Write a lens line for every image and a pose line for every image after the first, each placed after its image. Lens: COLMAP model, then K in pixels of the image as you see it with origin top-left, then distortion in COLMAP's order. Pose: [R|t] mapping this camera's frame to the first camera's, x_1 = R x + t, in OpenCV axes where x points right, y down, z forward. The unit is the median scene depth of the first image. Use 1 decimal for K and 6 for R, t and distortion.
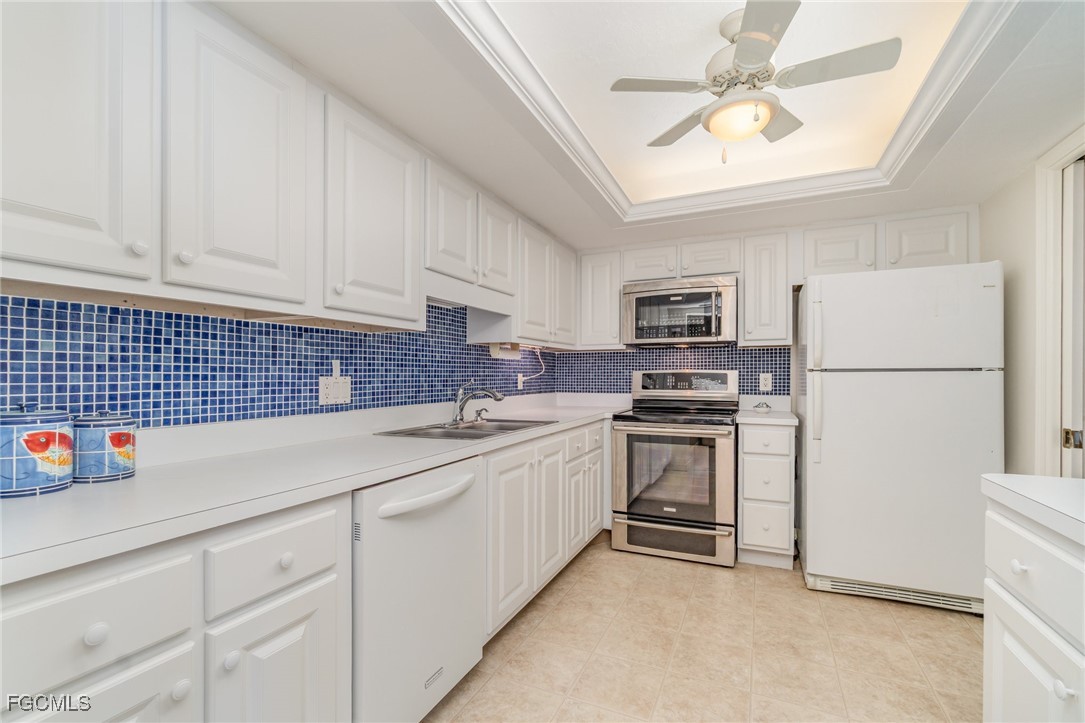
lens RADIAL K [[482.2, 0, 539.8], [0, 482.2, 368.6], [0, 0, 1]] dist [-0.002311, 0.000154]
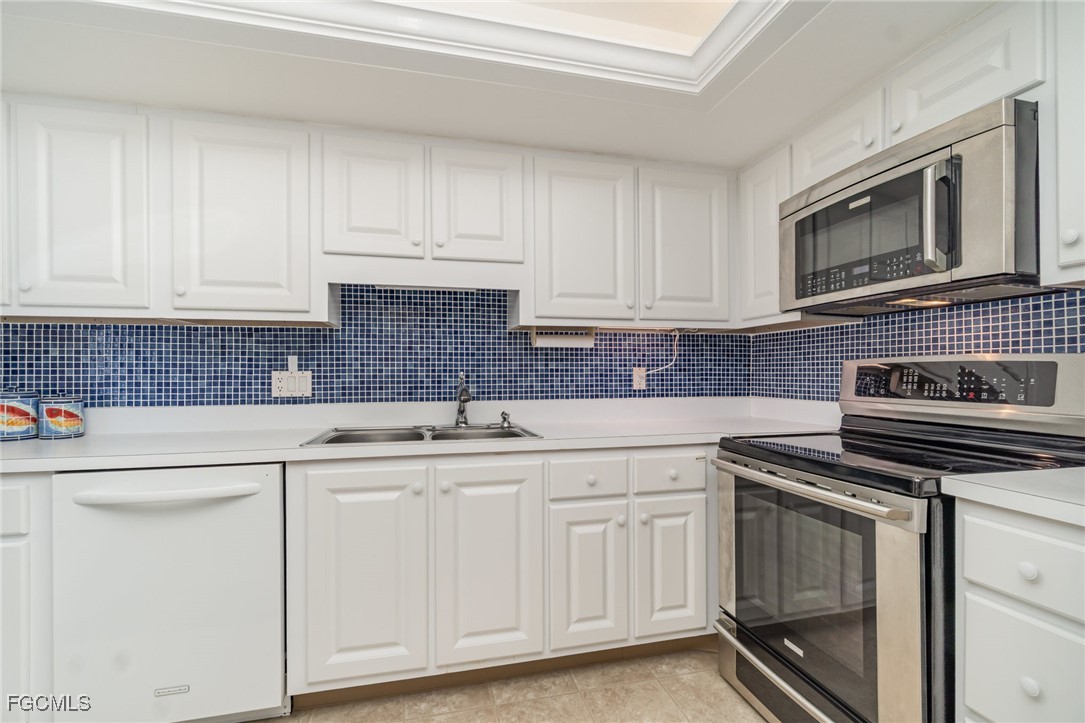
lens RADIAL K [[482.2, 0, 540.7], [0, 482.2, 364.5], [0, 0, 1]] dist [-0.002311, 0.000154]
pose [[0.613836, -0.014371, -0.789302, 0.775377], [0.012920, 0.999883, -0.008158, 0.017915], [0.789328, -0.005190, 0.613950, 0.793087]]
